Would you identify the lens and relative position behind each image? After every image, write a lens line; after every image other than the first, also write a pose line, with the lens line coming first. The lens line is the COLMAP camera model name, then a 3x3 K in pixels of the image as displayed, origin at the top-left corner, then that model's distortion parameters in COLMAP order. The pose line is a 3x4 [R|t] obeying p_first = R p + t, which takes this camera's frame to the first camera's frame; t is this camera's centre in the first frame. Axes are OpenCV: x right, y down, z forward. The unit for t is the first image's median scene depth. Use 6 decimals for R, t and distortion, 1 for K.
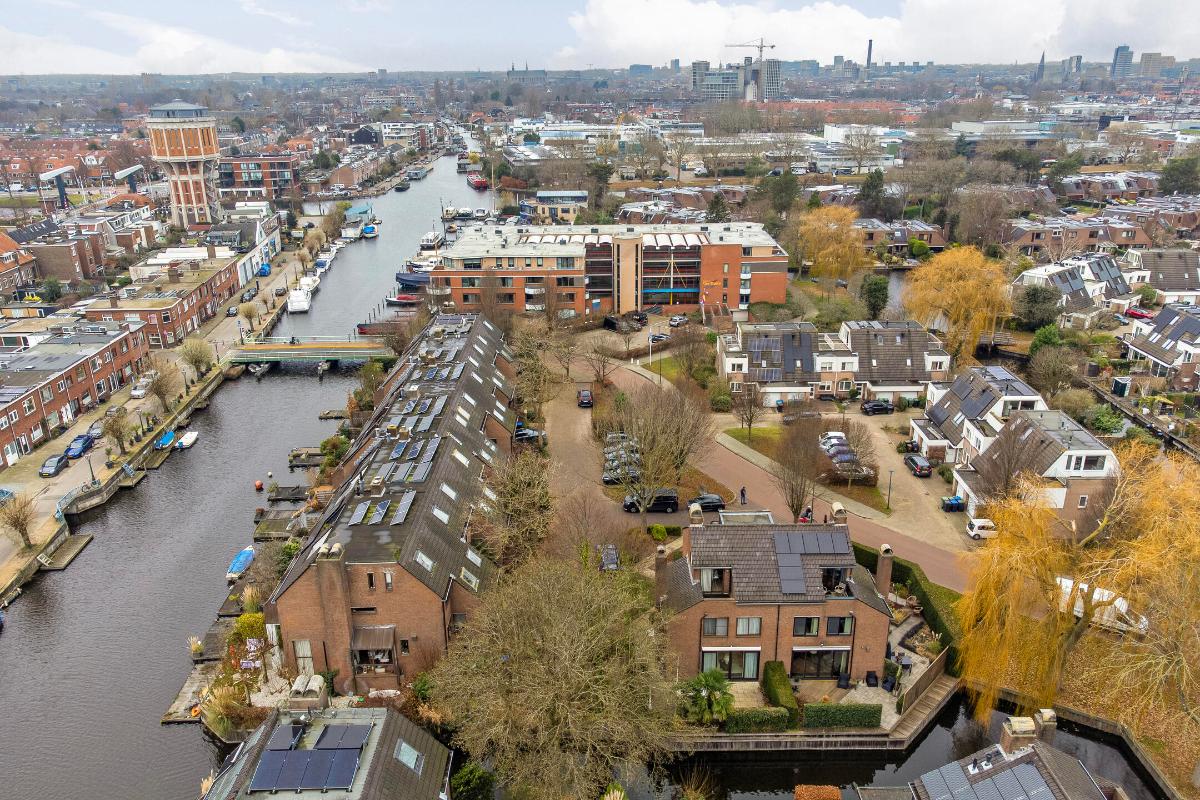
lens RADIAL K [[876.4, 0, 600.0], [0, 876.4, 400.0], [0, 0, 1]] dist [-0.001745, -0.000332]
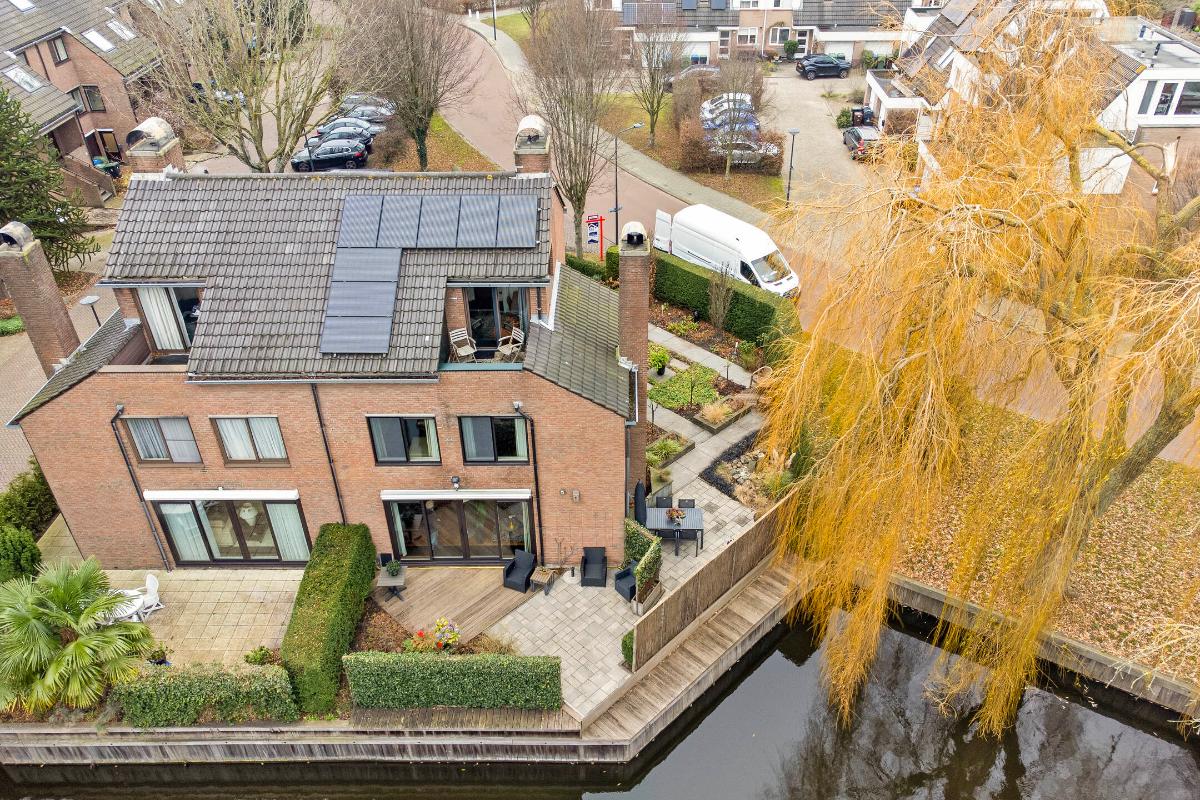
lens RADIAL K [[885.0, 0, 617.3], [0, 885.0, 399.4], [0, 0, 1]] dist [0.005813, 0.001050]
pose [[0.999974, 0.004441, -0.005641, 0.248824], [-0.002909, 0.968967, 0.247174, 0.112483], [0.006564, -0.247151, 0.968955, 0.486339]]
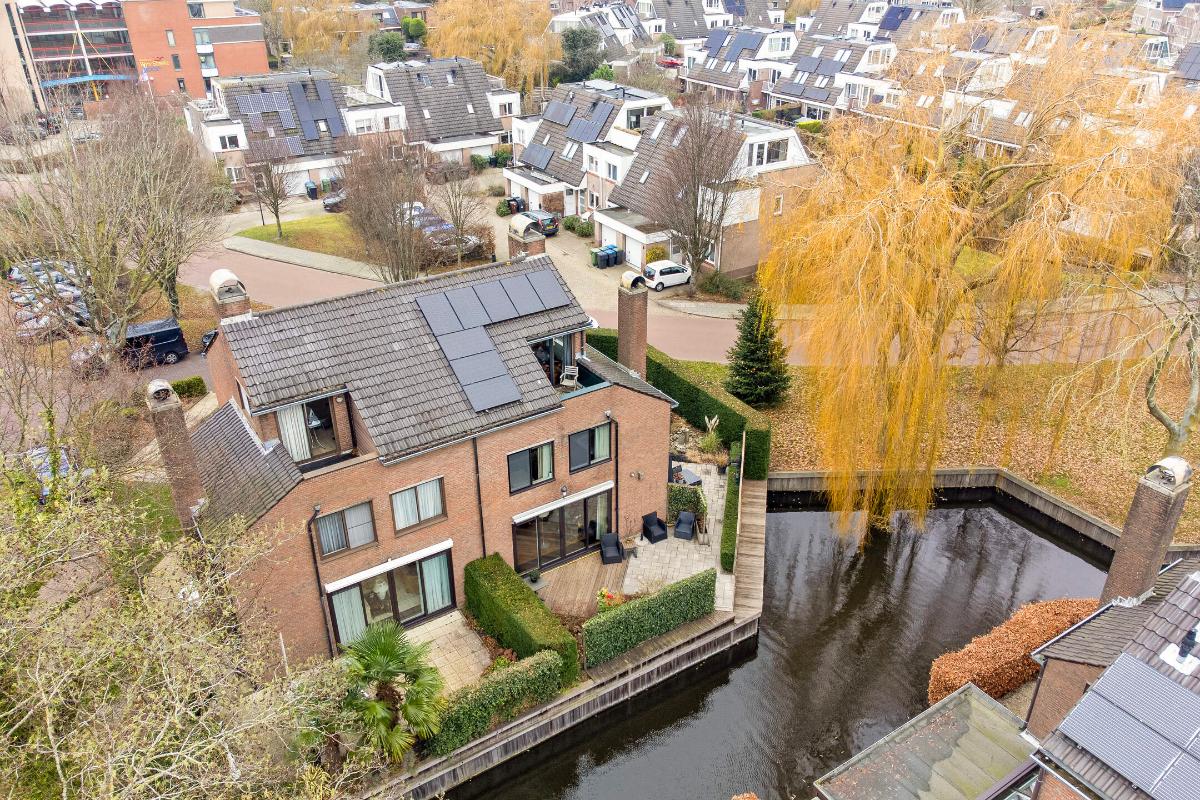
lens RADIAL K [[884.3, 0, 577.5], [0, 884.3, 401.0], [0, 0, 1]] dist [0.024259, 0.001828]
pose [[0.847356, -0.252271, 0.467277, 0.031476], [0.187023, 0.965345, 0.182018, 0.106952], [-0.497002, -0.066843, 0.865171, 0.436636]]
